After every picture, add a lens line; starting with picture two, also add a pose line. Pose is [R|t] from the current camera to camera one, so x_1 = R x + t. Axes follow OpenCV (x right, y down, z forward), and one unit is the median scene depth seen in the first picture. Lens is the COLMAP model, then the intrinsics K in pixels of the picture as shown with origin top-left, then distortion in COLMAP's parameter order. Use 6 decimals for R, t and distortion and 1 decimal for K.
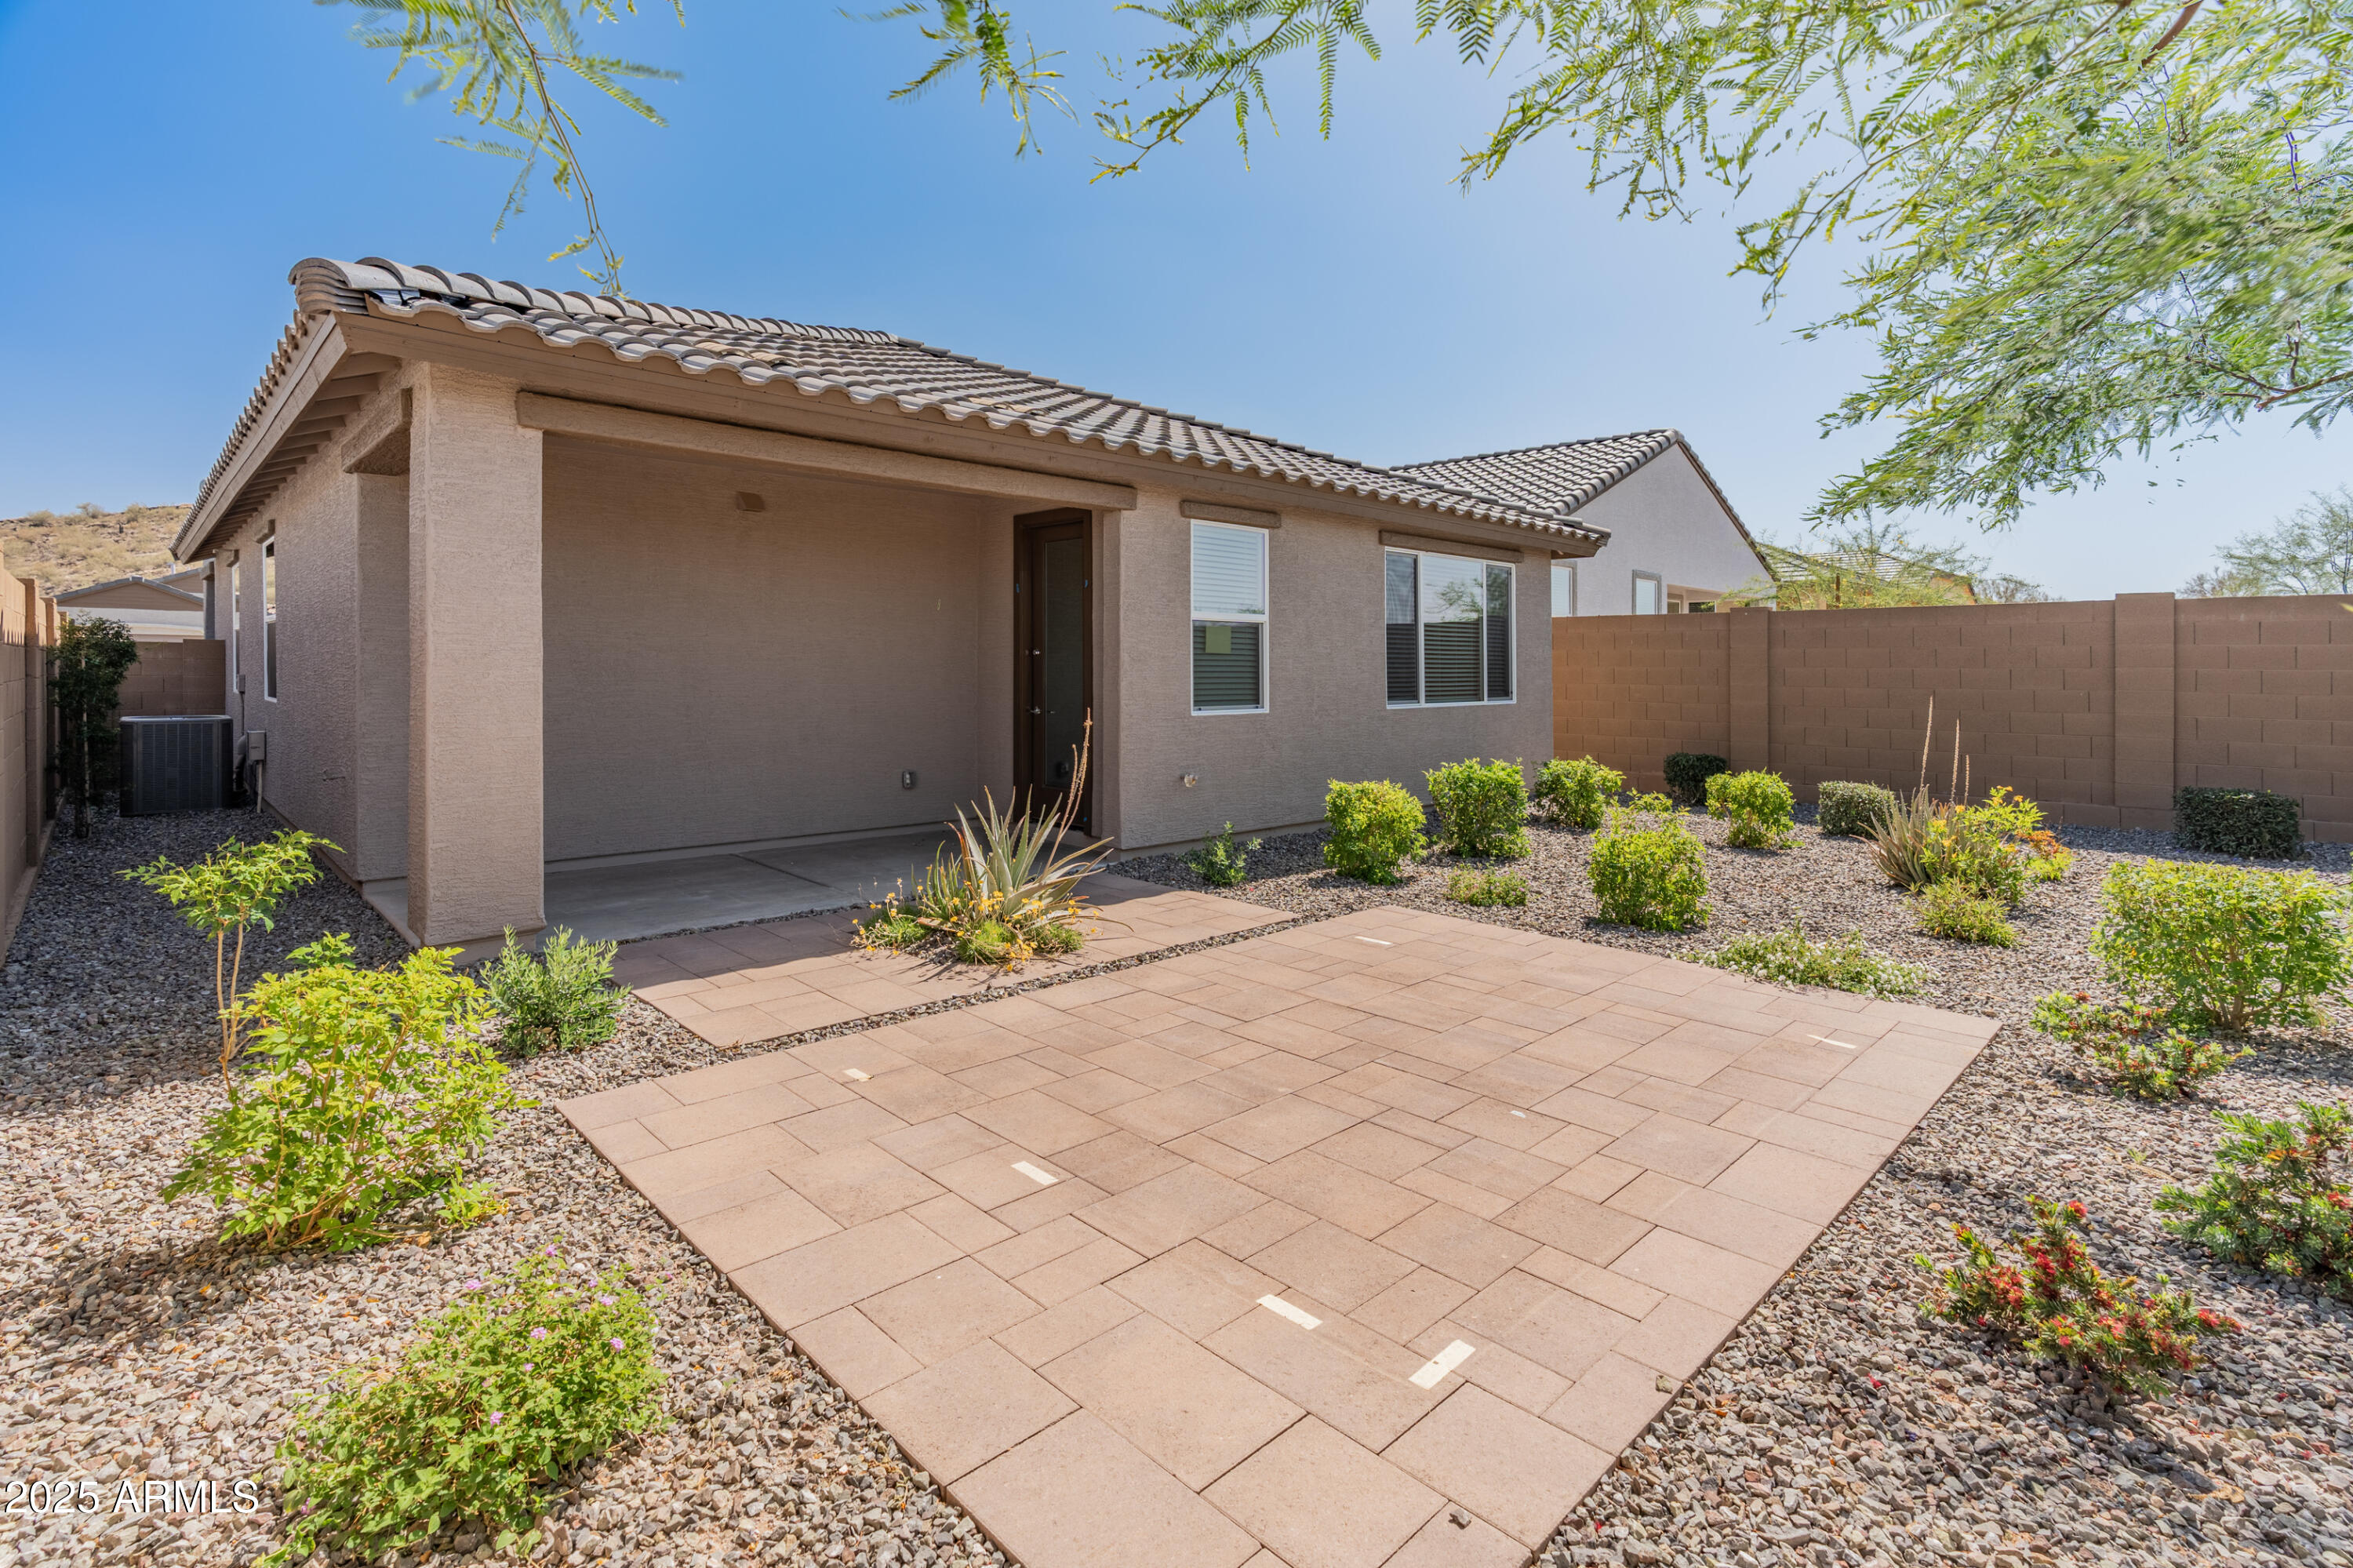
lens RADIAL K [[1119.2, 0, 1168.8], [0, 1119.2, 701.0], [0, 0, 1]] dist [-0.027972, 0.017880]
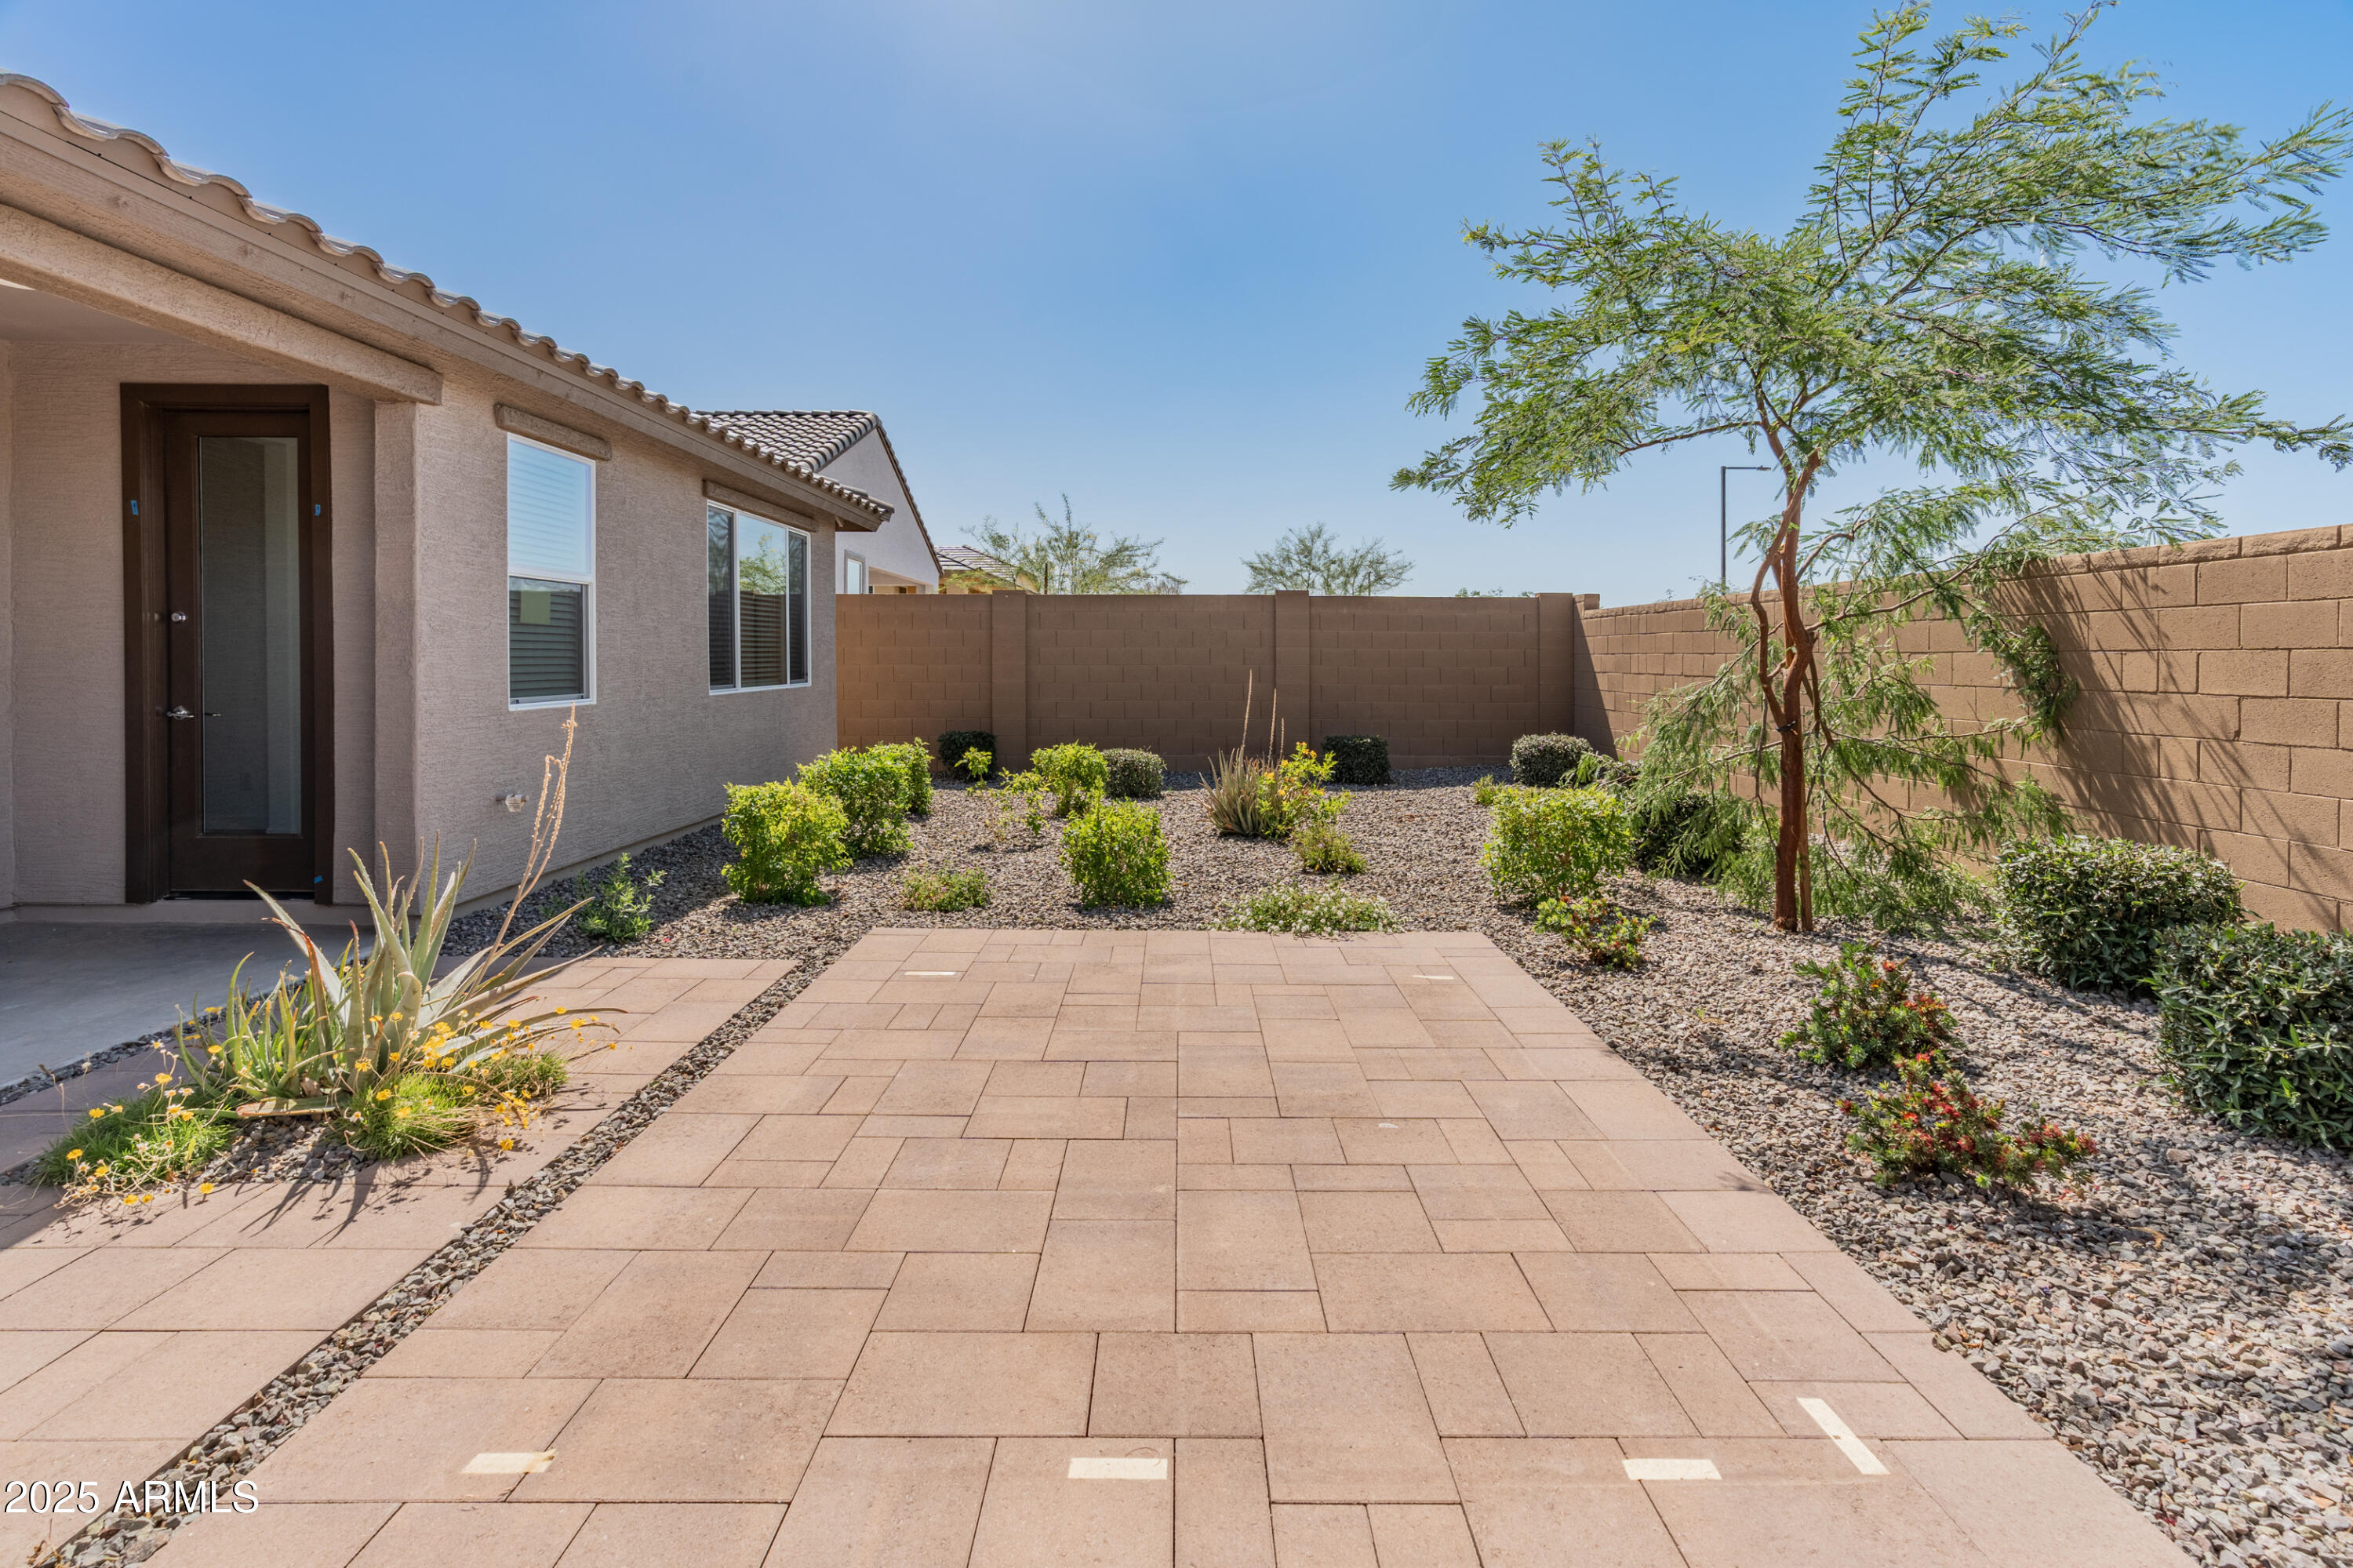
lens RADIAL K [[1114.6, 0, 1175.4], [0, 1114.6, 696.0], [0, 0, 1]] dist [-0.022719, 0.014847]
pose [[0.690681, -0.028544, 0.722596, -0.219499], [0.020963, 0.999591, 0.019449, -0.001346], [-0.722856, 0.001715, 0.690997, 0.239462]]
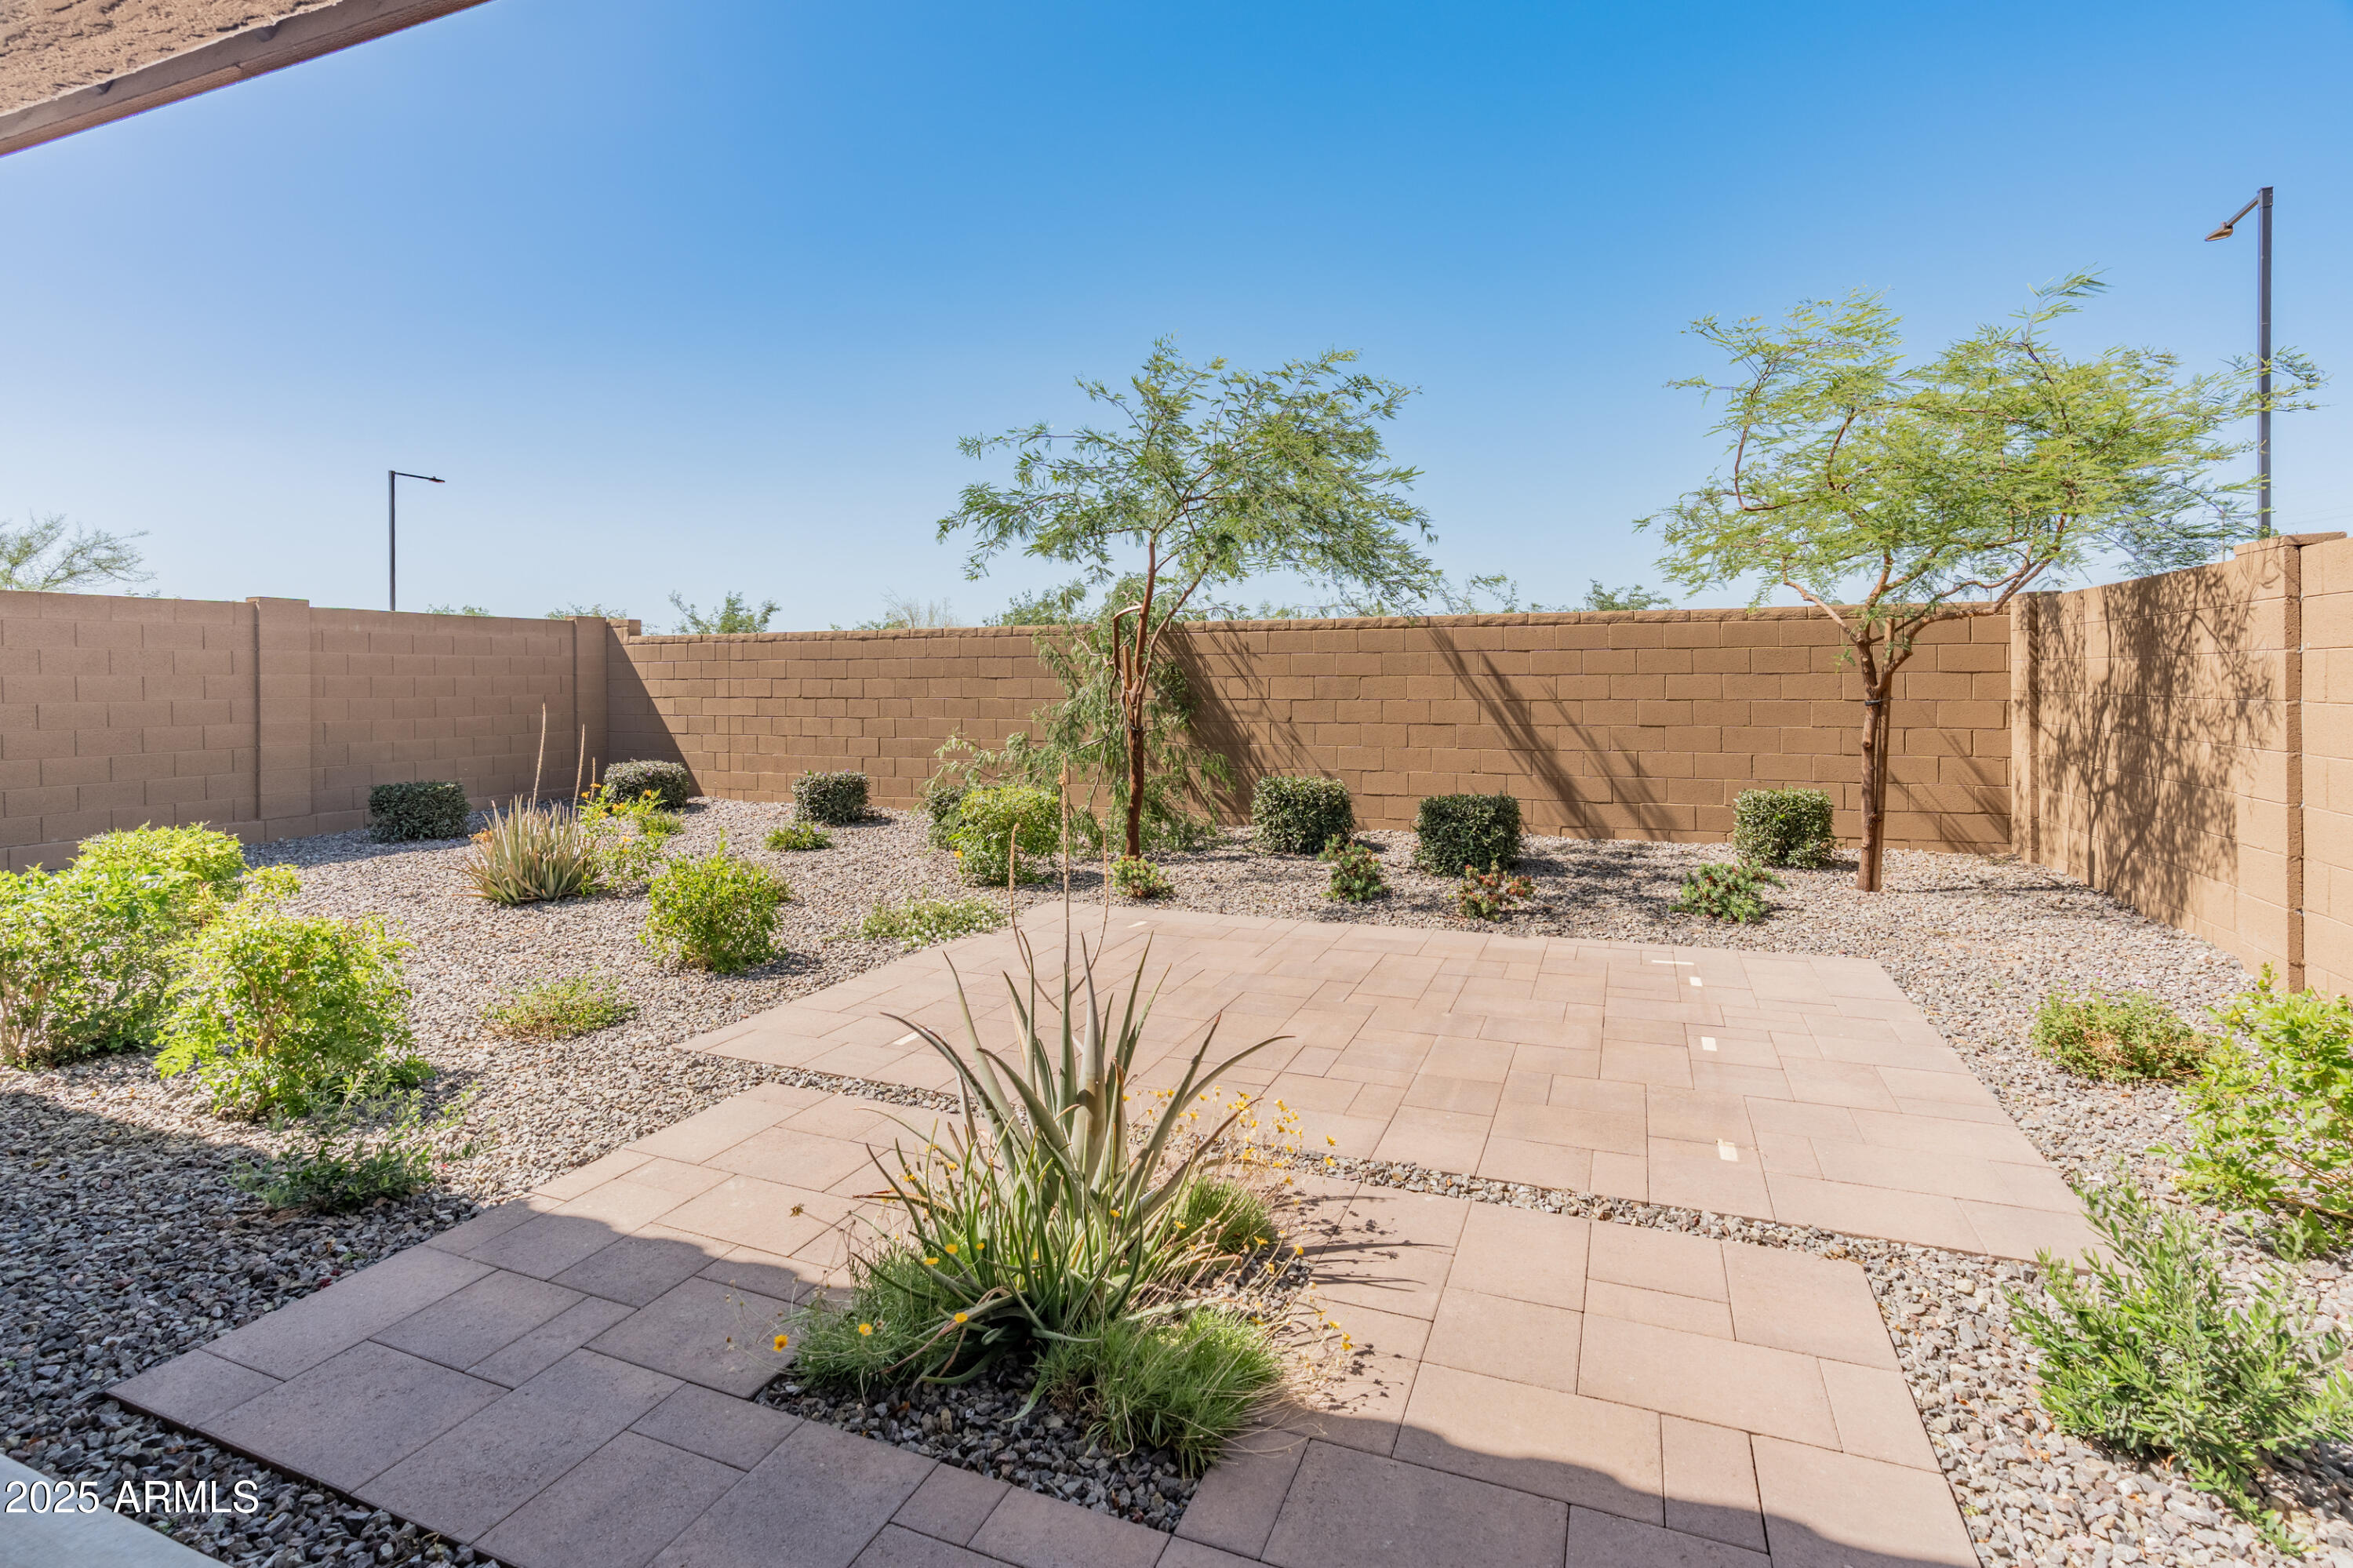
lens RADIAL K [[1114.6, 0, 1175.4], [0, 1114.6, 696.0], [0, 0, 1]] dist [-0.022719, 0.014847]
pose [[-0.408337, -0.021210, 0.912585, -0.460933], [0.030105, 0.998873, 0.036686, -0.031795], [-0.912335, 0.042453, -0.407238, 0.906764]]
